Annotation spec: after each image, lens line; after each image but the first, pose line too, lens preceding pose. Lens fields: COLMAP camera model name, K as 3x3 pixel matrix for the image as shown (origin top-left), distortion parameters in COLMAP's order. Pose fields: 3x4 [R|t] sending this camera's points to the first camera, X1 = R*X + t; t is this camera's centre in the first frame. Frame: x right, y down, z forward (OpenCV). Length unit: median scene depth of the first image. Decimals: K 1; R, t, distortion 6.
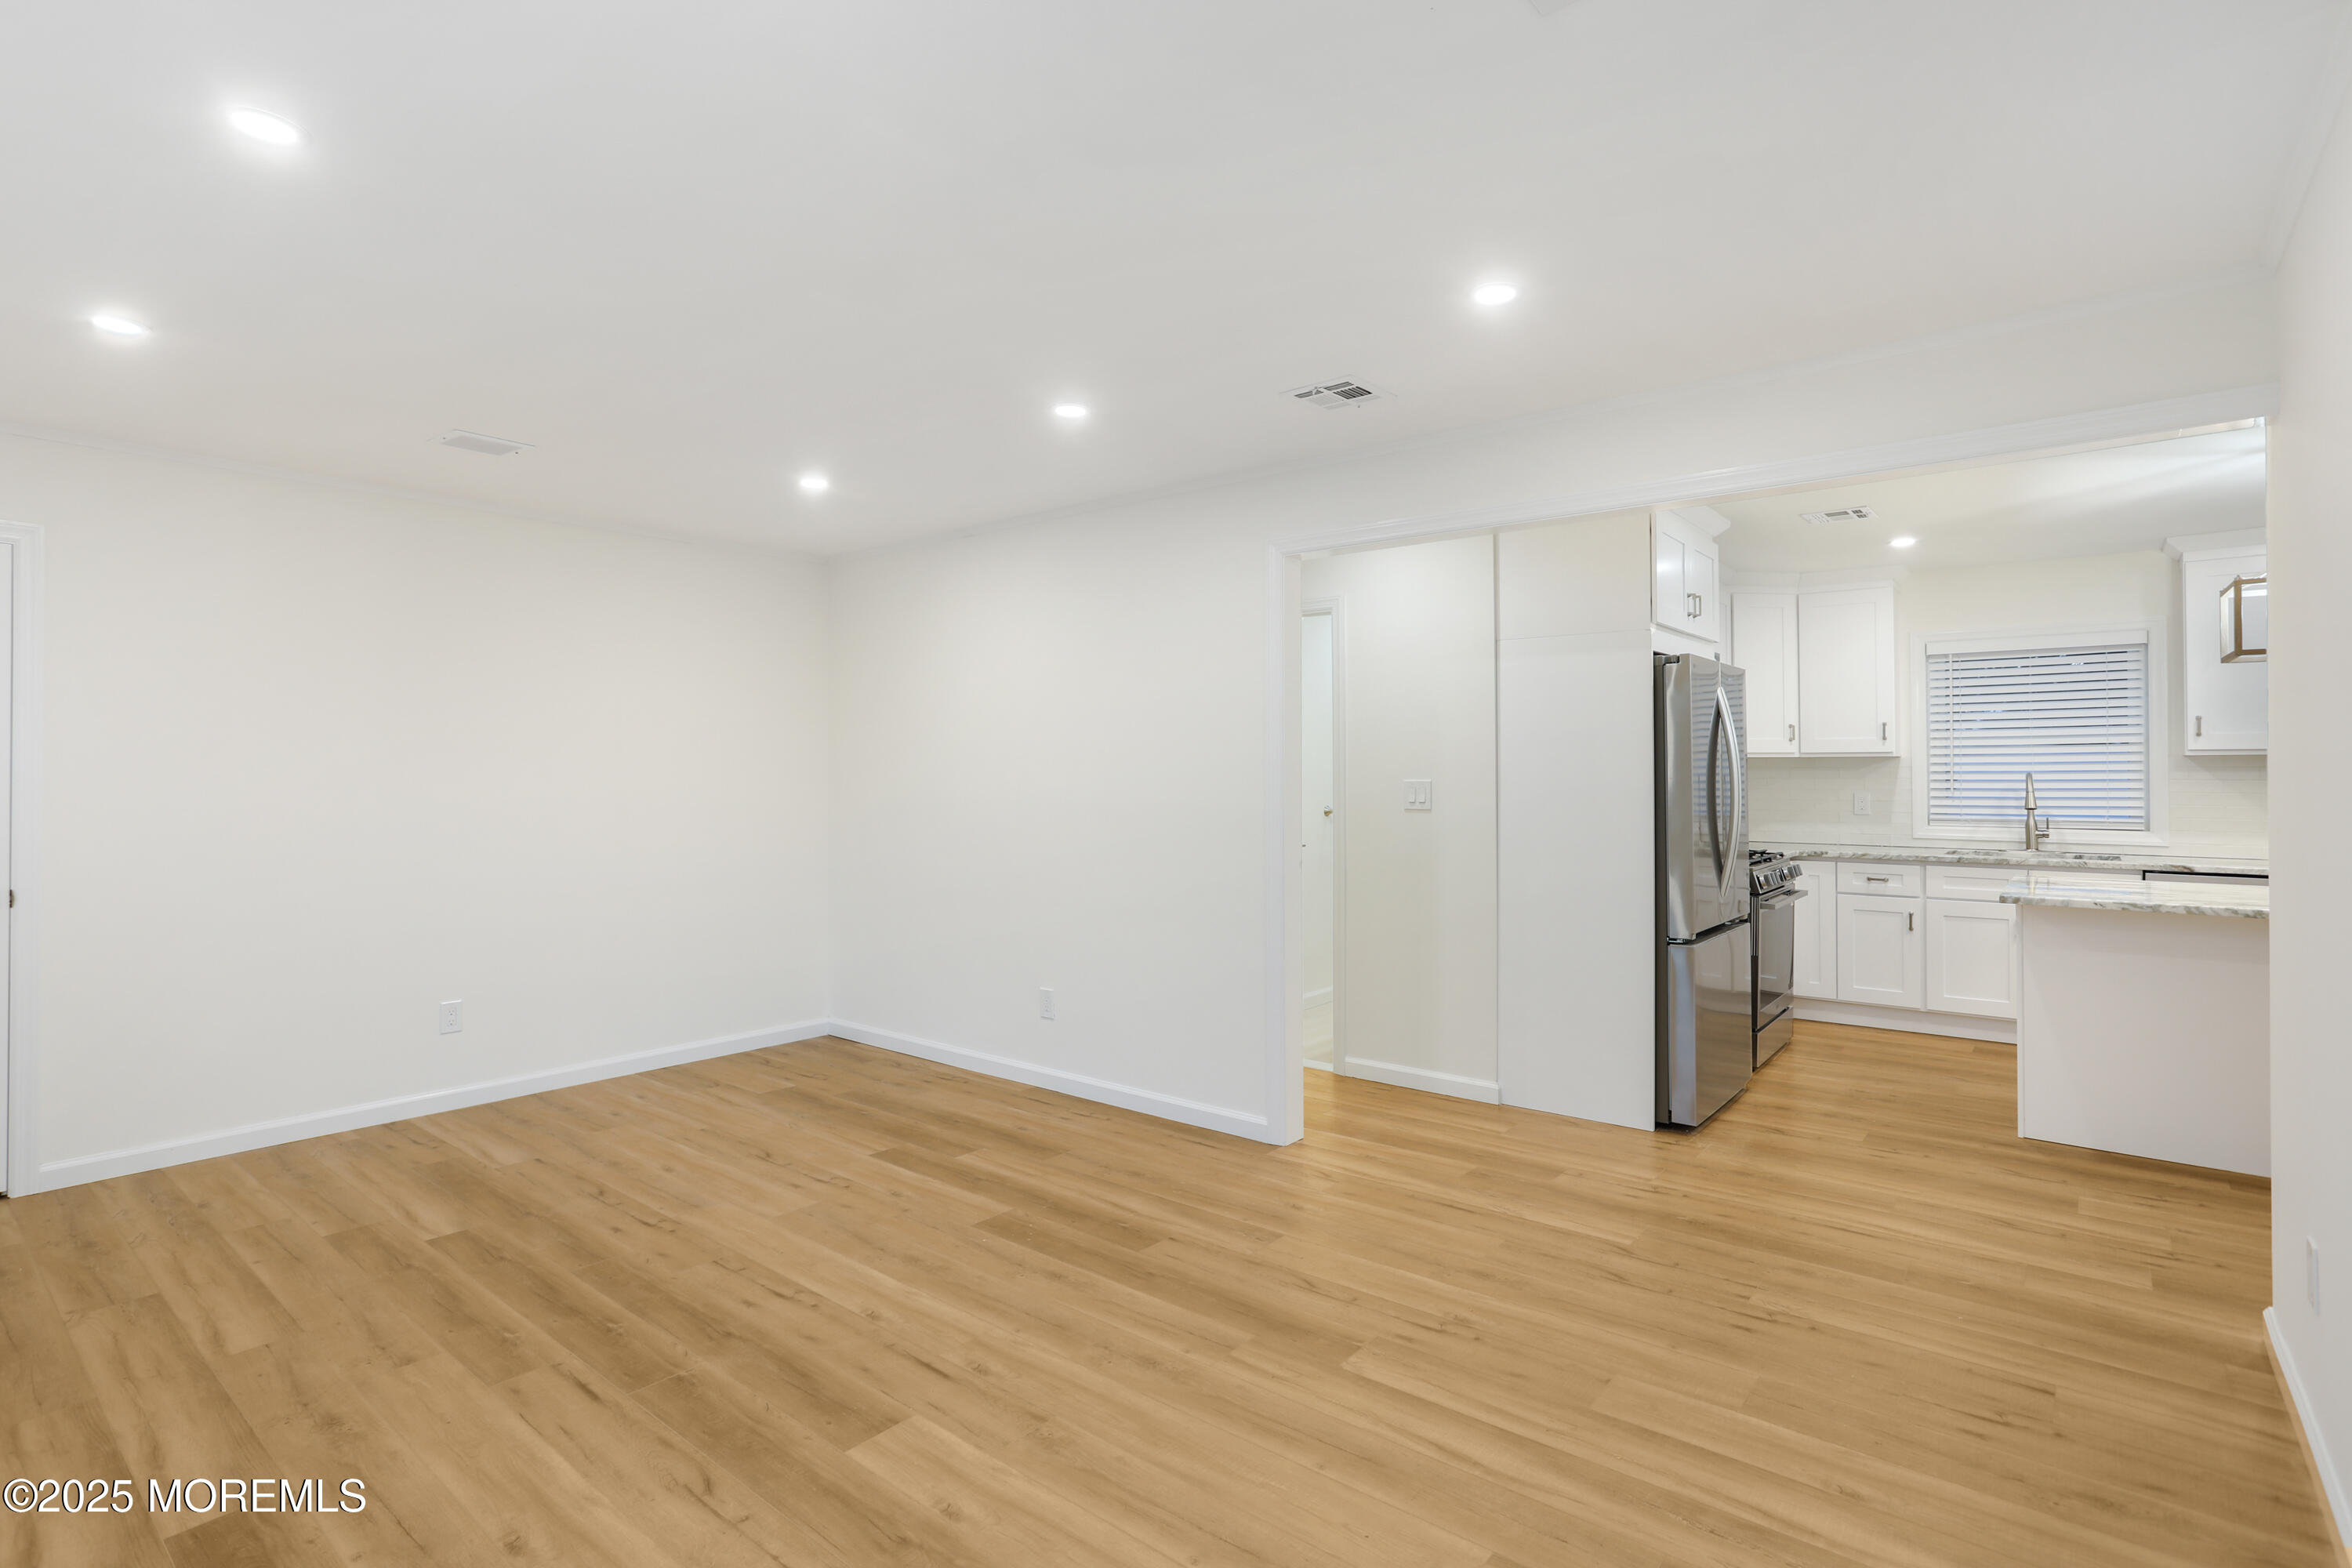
lens RADIAL K [[1150.5, 0, 1098.4], [0, 1150.5, 749.8], [0, 0, 1]] dist [-0.022783, 0.000635]
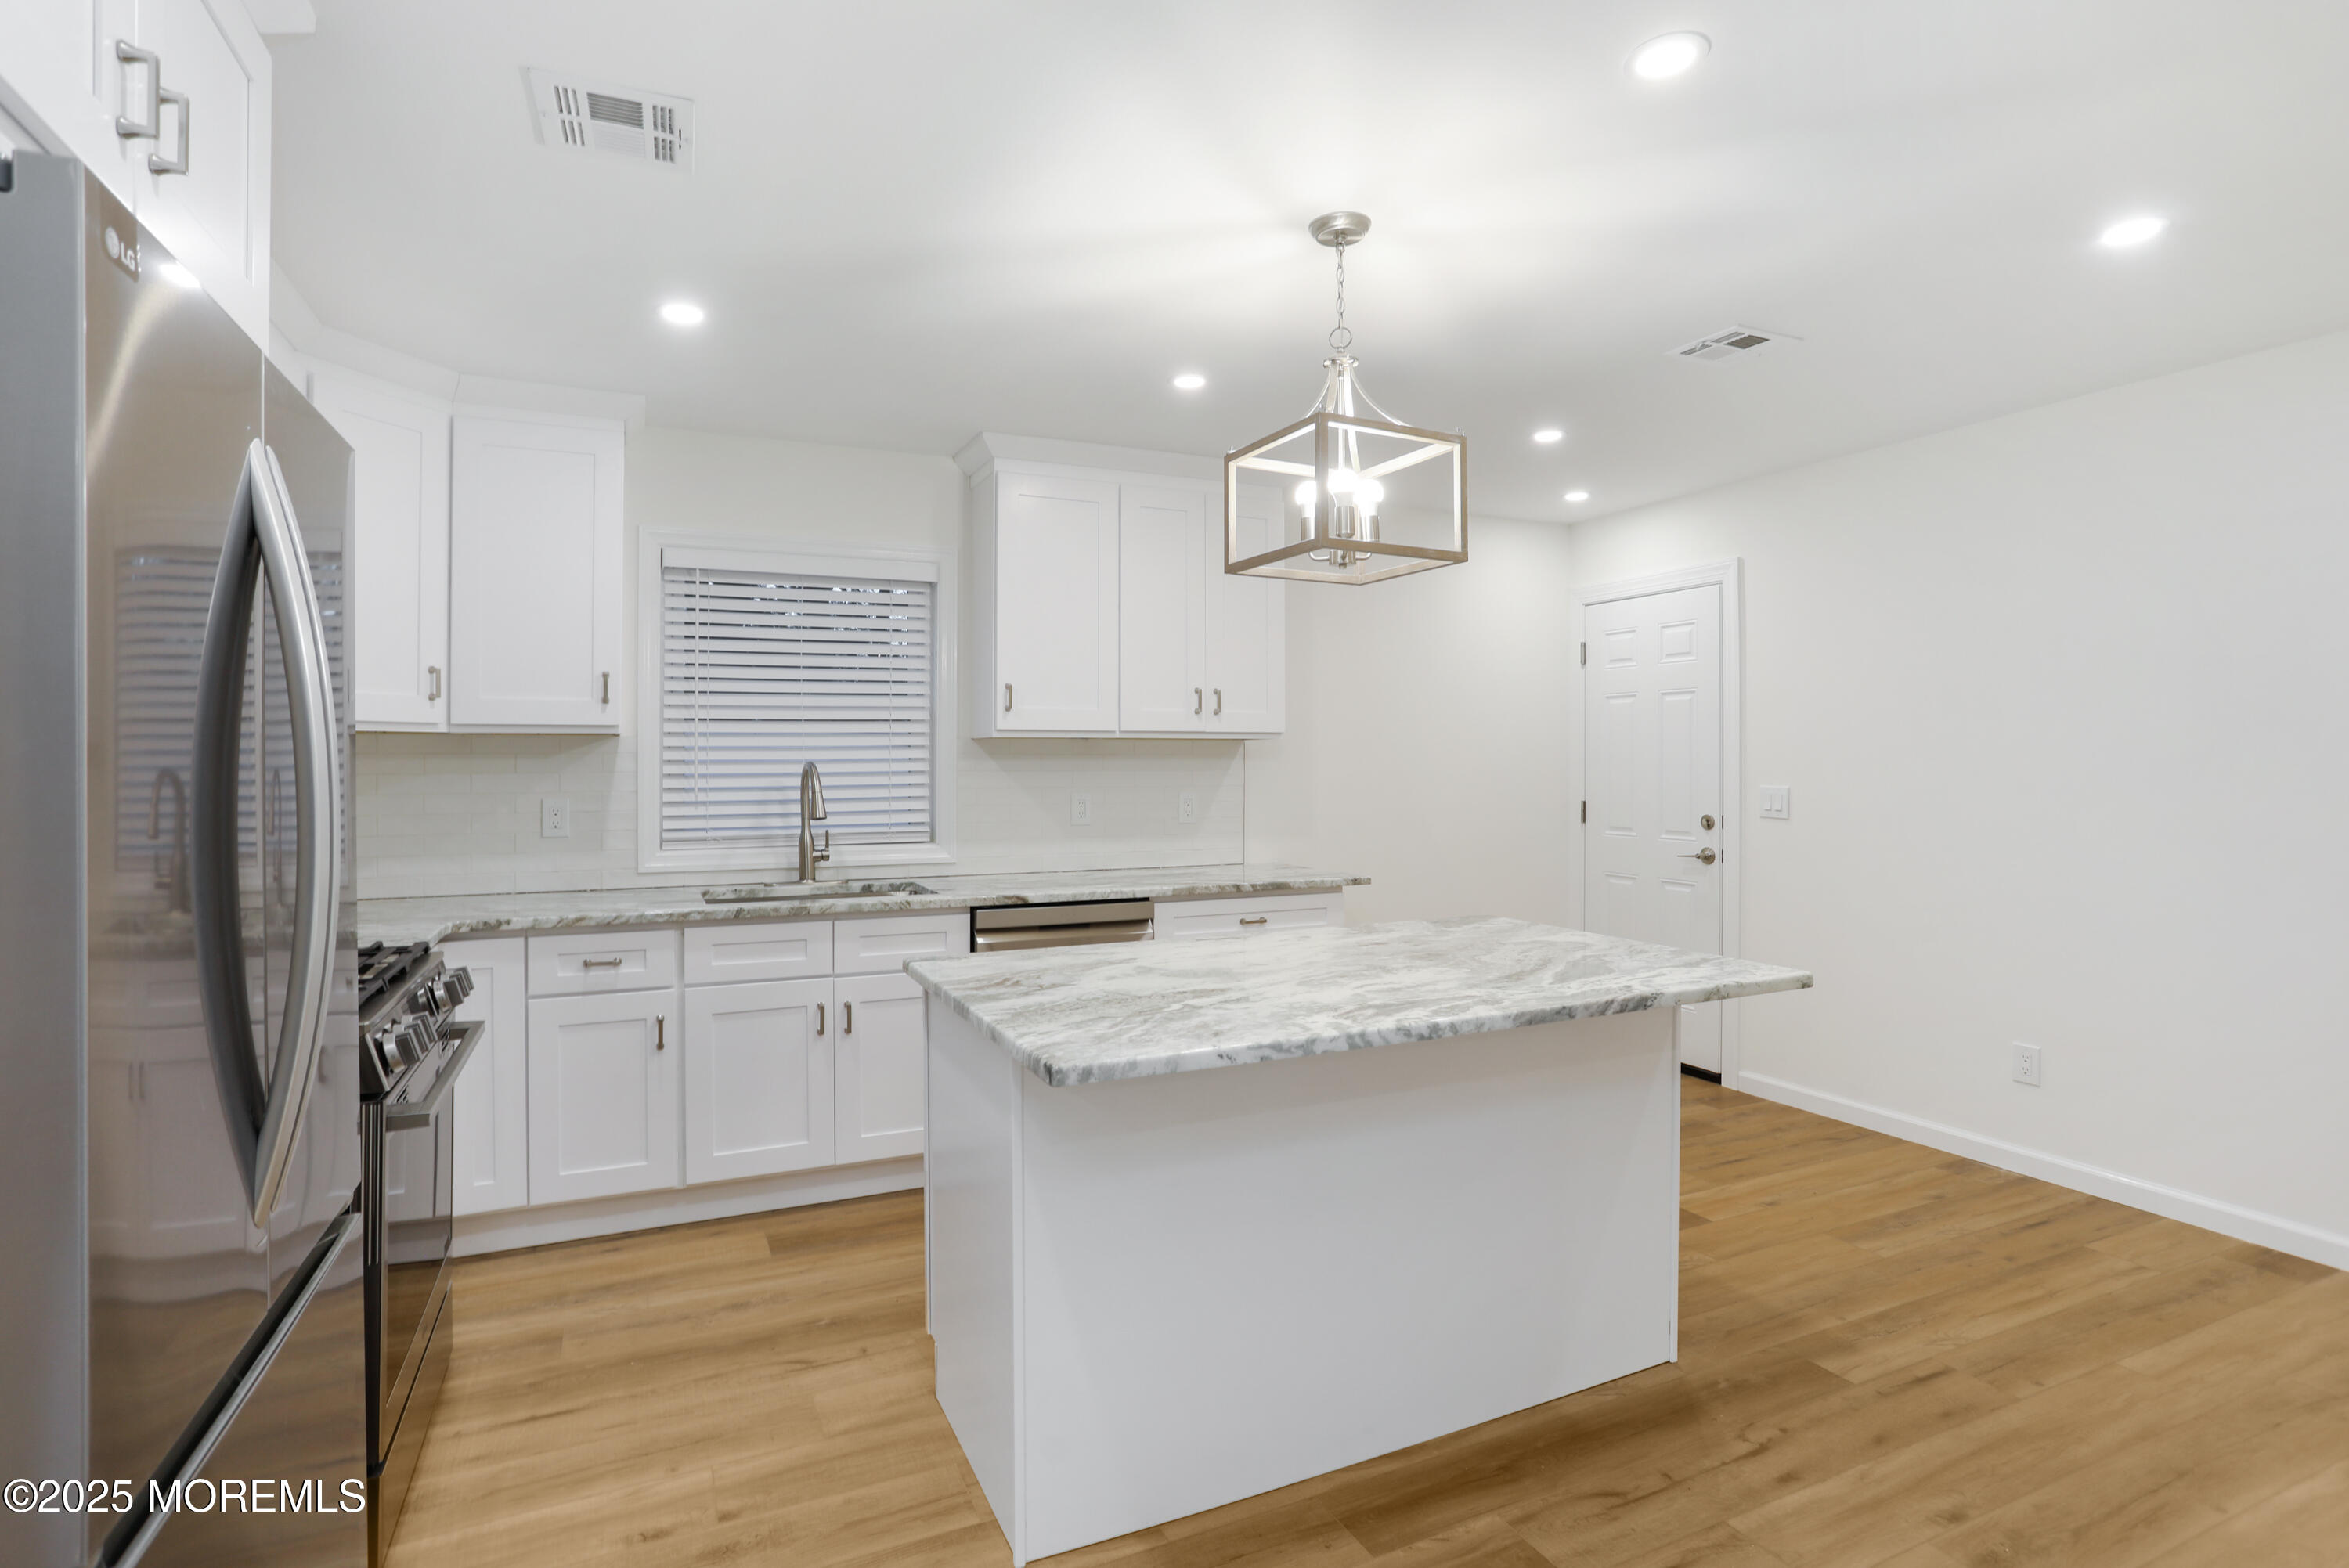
lens RADIAL K [[1155.7, 0, 1166.5], [0, 1155.7, 765.3], [0, 0, 1]] dist [-0.029387, 0.001337]
pose [[0.405674, -0.002254, 0.914015, 0.281696], [-0.014830, 0.999849, 0.009048, 0.012220], [-0.913898, -0.017226, 0.405579, 0.506280]]
